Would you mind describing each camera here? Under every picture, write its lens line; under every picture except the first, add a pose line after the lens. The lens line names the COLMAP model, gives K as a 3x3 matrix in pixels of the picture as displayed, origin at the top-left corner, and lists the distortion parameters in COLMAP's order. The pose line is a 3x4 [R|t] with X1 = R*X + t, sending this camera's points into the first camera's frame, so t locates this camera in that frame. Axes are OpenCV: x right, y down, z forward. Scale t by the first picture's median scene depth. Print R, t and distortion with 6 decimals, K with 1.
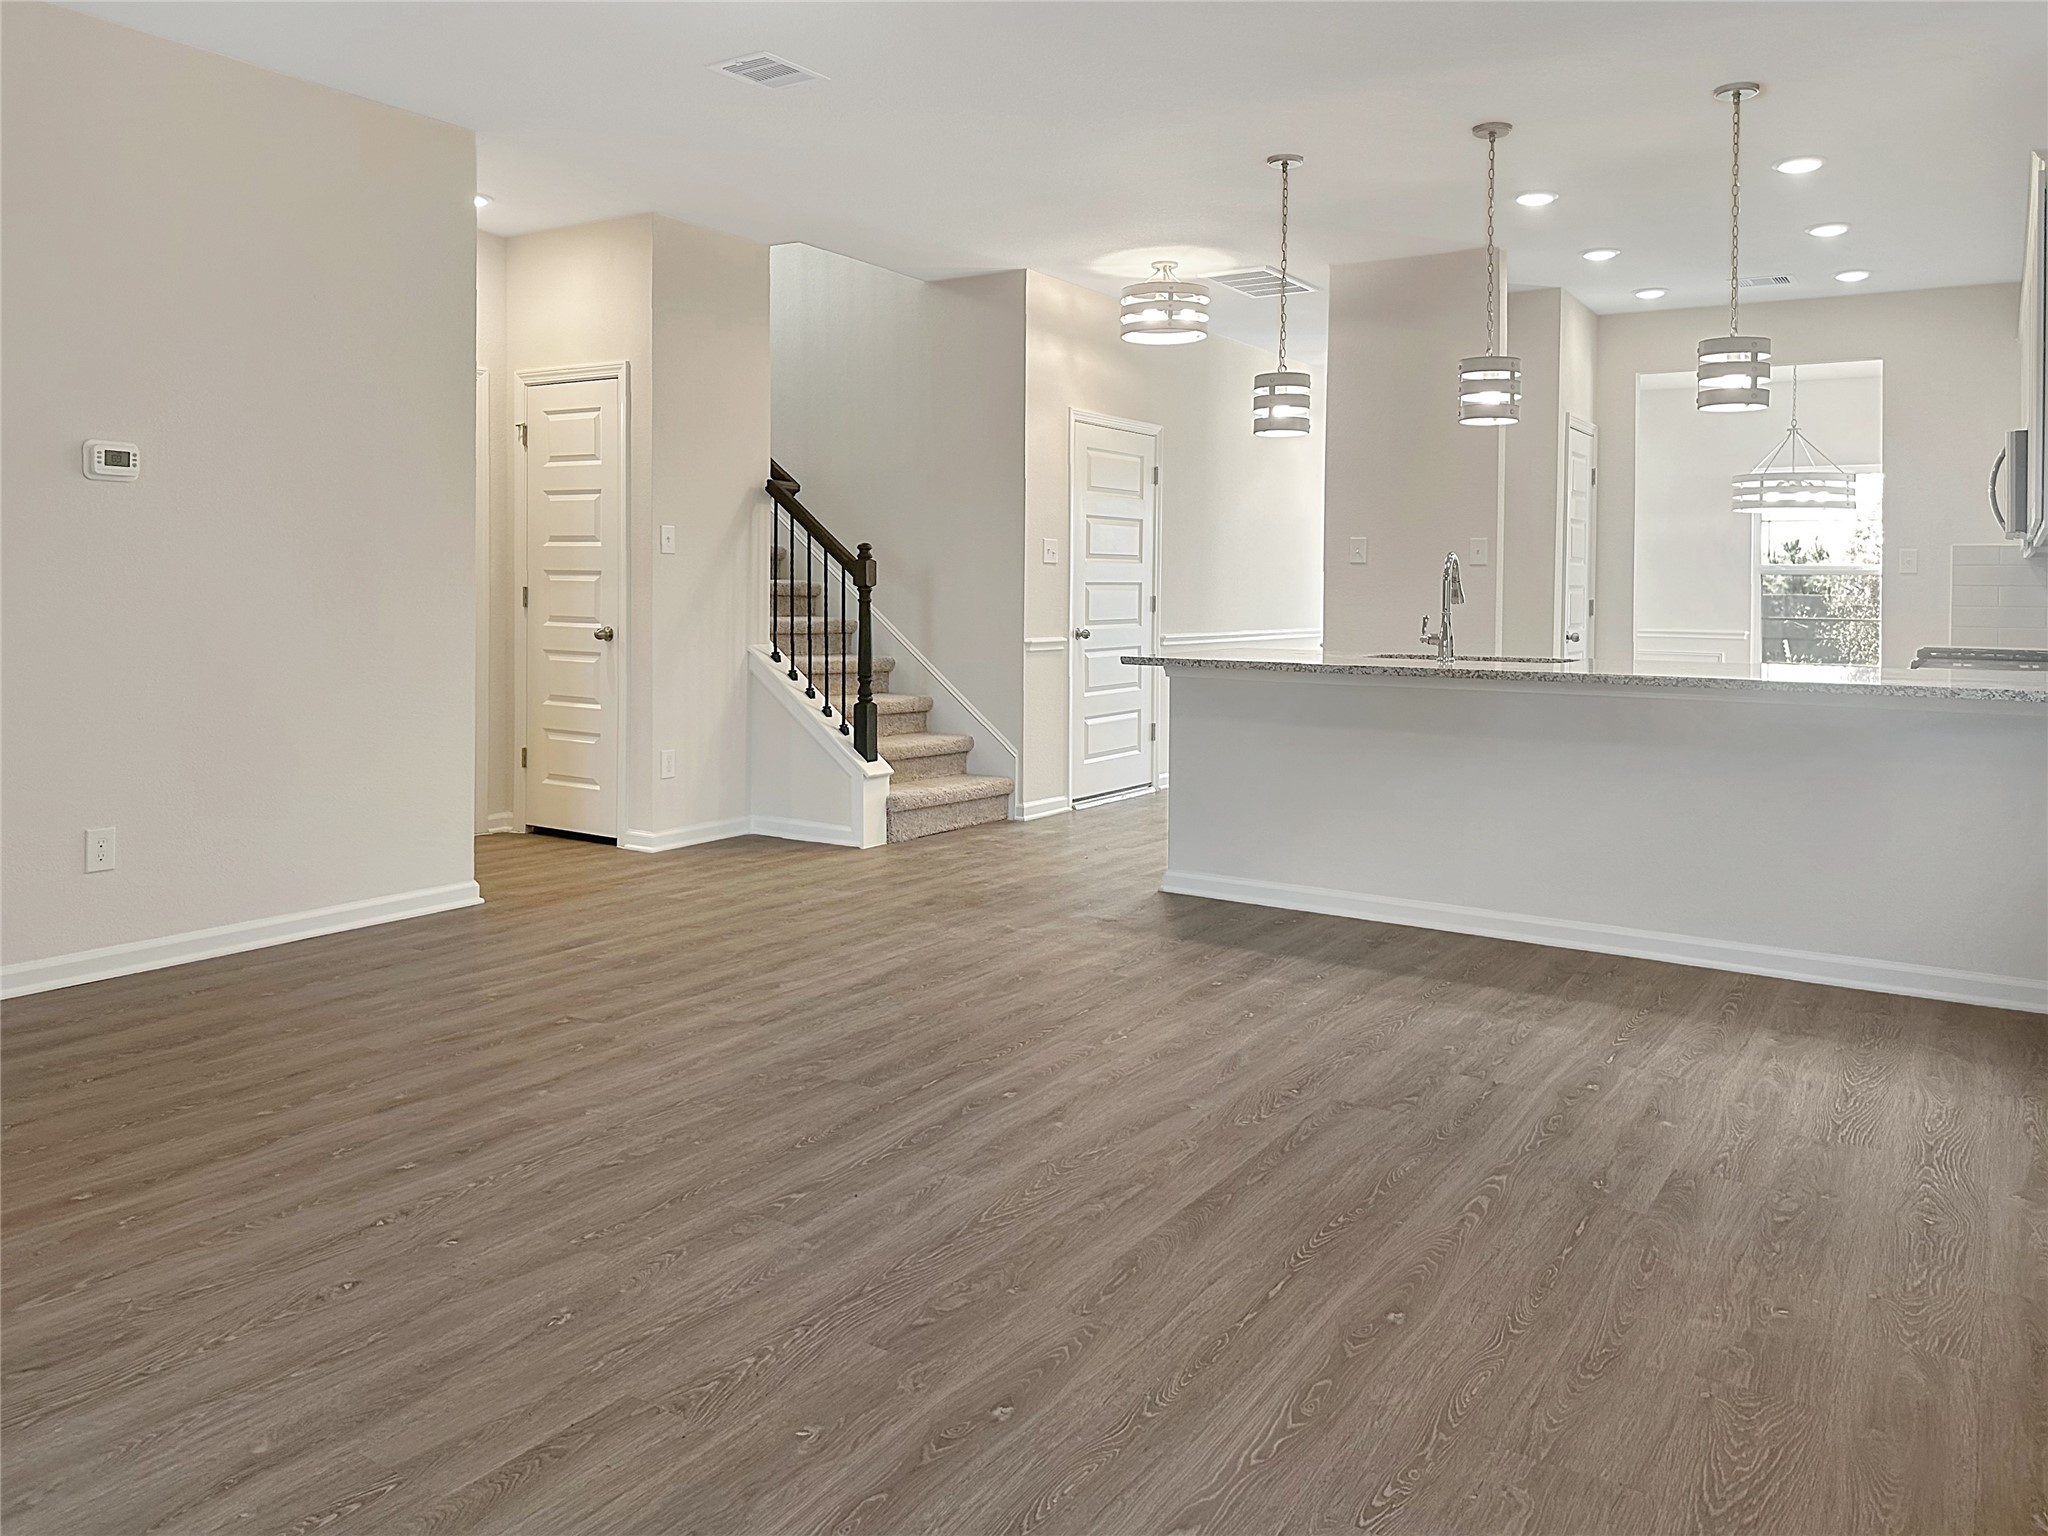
lens RADIAL K [[1508.2, 0, 1022.2], [0, 1508.2, 750.4], [0, 0, 1]] dist [0.049832, -0.029584]
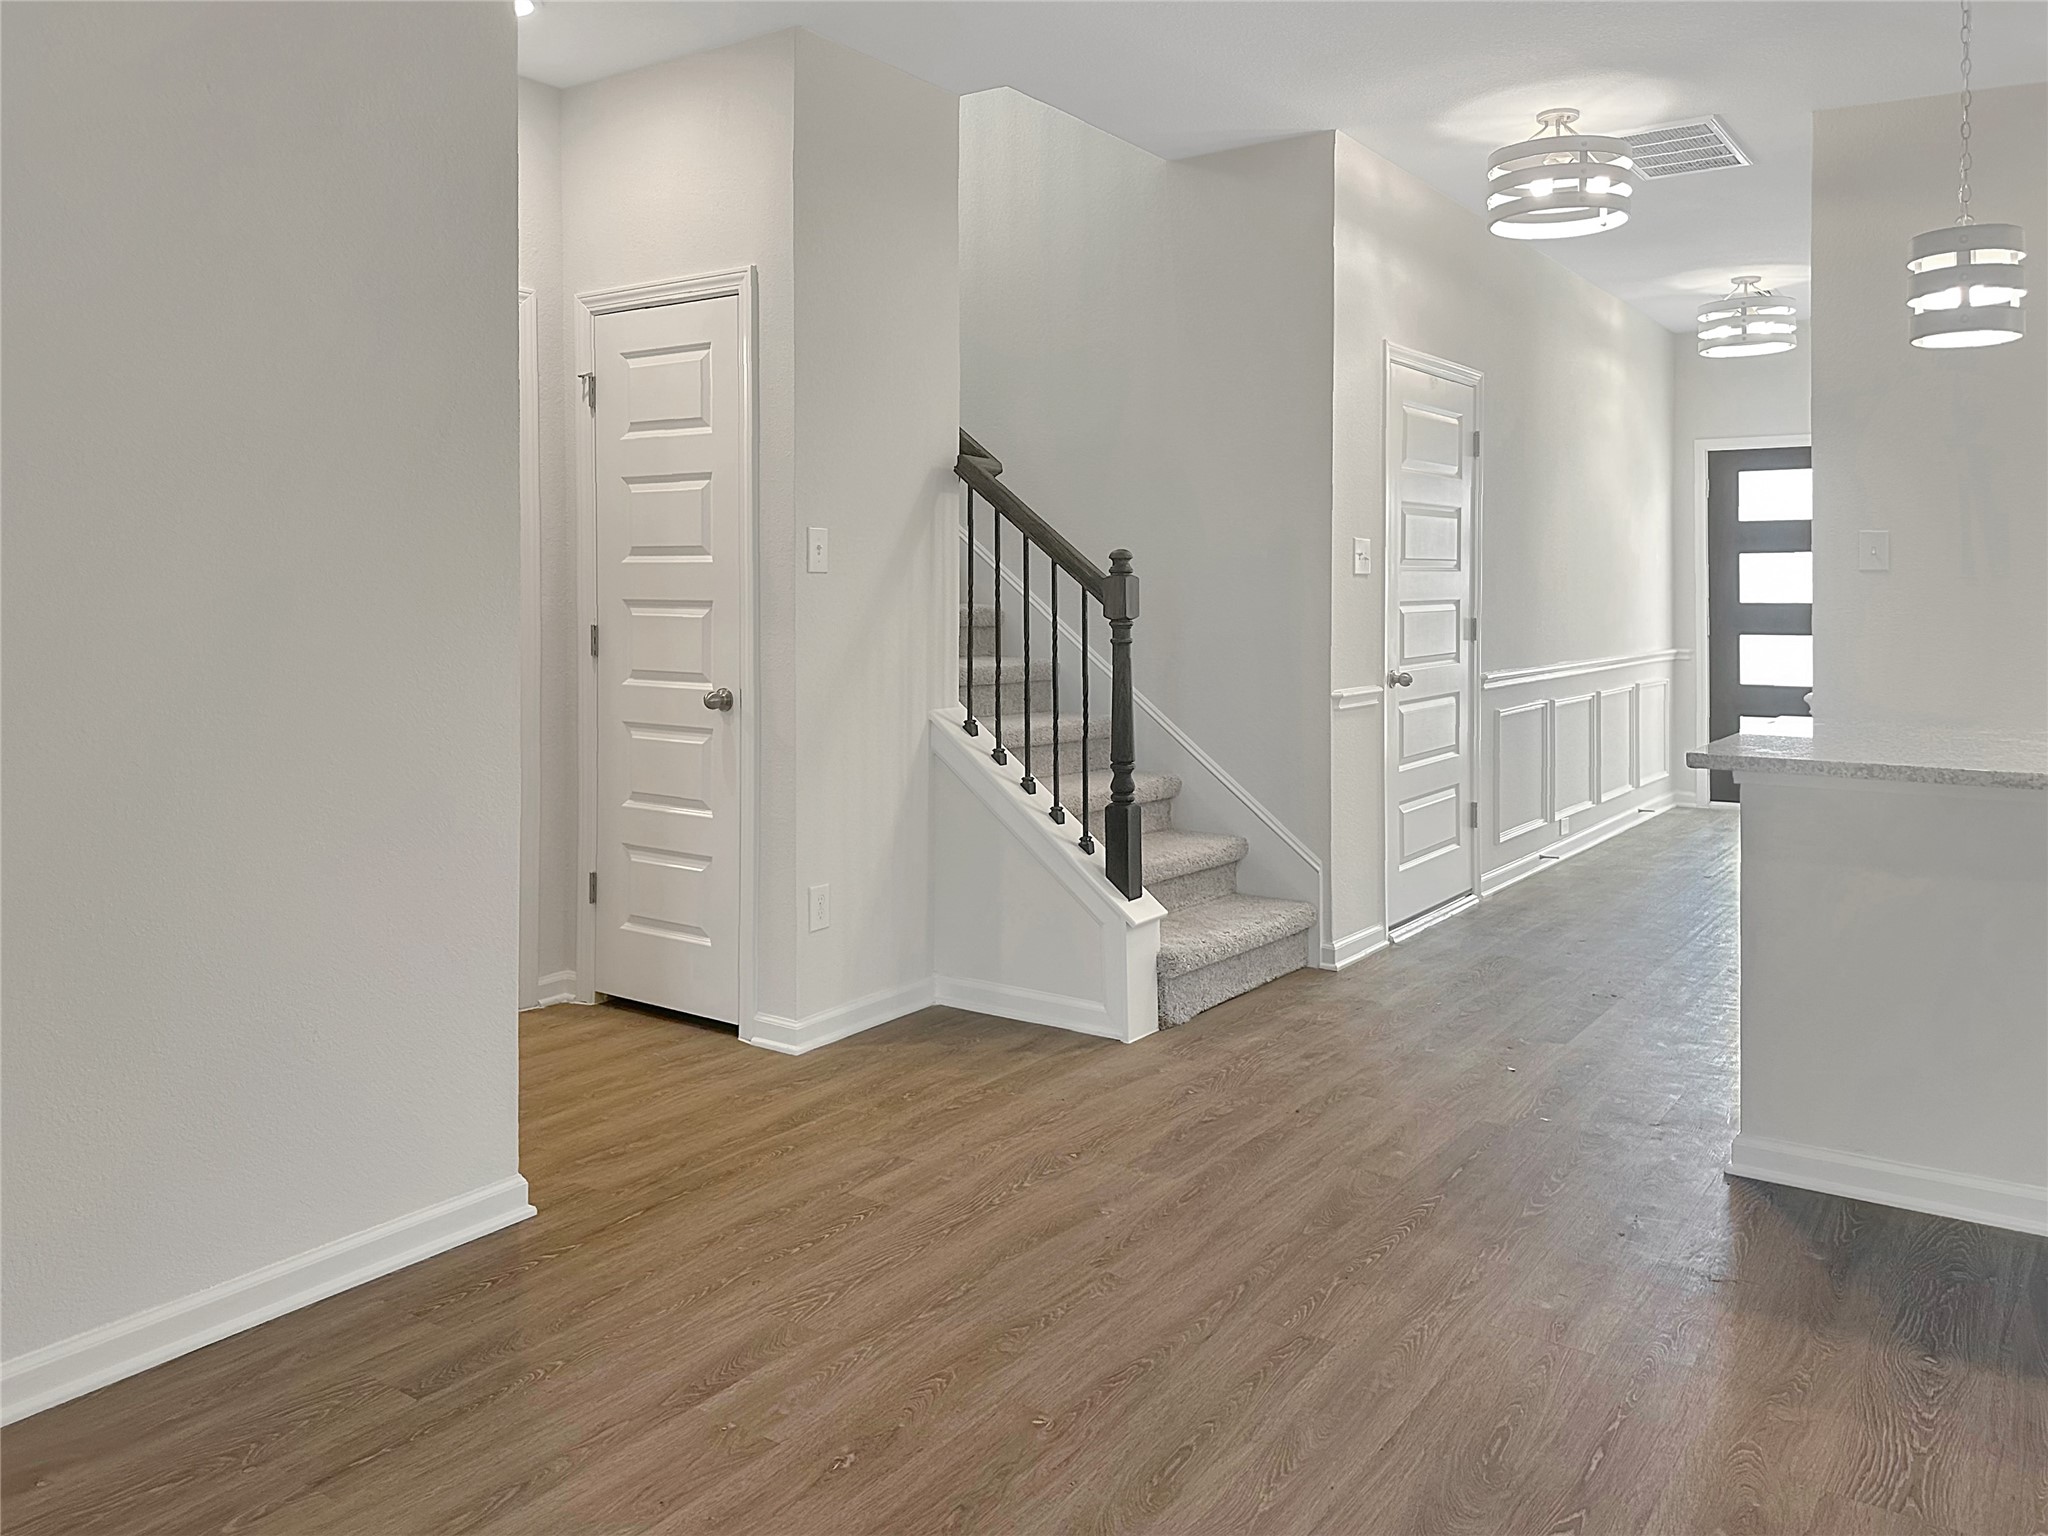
lens RADIAL K [[1508.2, 0, 966.4], [0, 1508.2, 749.1], [0, 0, 1]] dist [0.049832, -0.029584]
pose [[0.998226, -0.003417, -0.059449, -0.129113], [0.003460, 0.999994, 0.000618, -0.054113], [0.059446, -0.000822, 0.998231, 0.359997]]
